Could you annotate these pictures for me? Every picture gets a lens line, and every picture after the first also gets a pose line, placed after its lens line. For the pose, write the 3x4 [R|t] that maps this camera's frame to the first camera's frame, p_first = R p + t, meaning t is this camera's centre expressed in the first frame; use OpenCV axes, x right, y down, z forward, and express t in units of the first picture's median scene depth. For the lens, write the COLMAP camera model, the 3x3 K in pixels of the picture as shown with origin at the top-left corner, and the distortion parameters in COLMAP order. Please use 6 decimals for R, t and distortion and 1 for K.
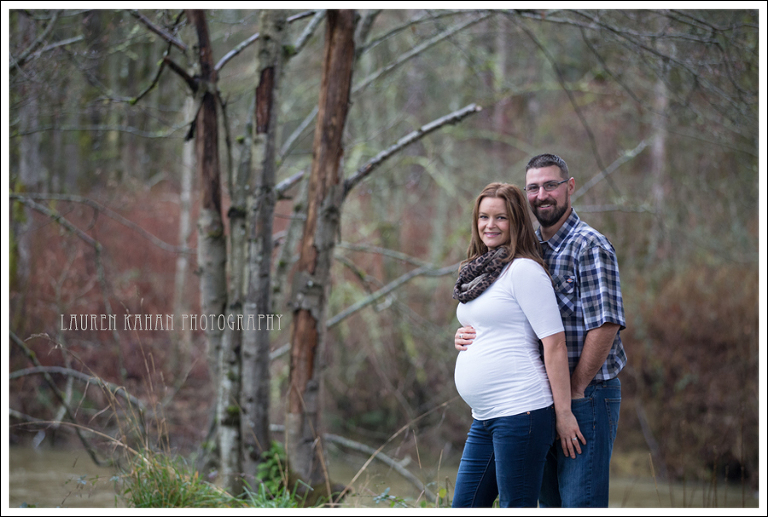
lens RADIAL K [[2915.4, 0, 384.0], [0, 2915.4, 258.5], [0, 0, 1]] dist [0.136658, 2.229111]
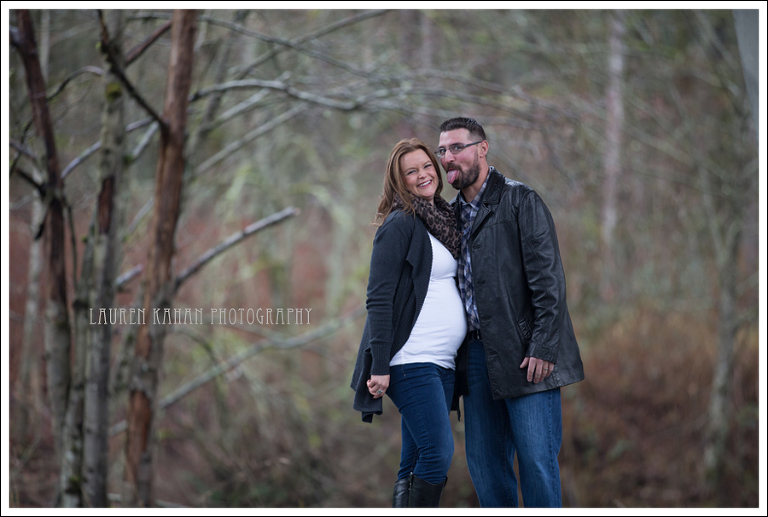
lens RADIAL K [[4748.7, 0, 382.3], [0, 4748.7, 235.9], [0, 0, 1]] dist [2.266958, 12.297308]
pose [[0.999992, 0.001029, 0.003786, 0.059633], [-0.001028, 0.999999, -0.000471, -0.041569], [-0.003787, 0.000467, 0.999993, -0.863885]]
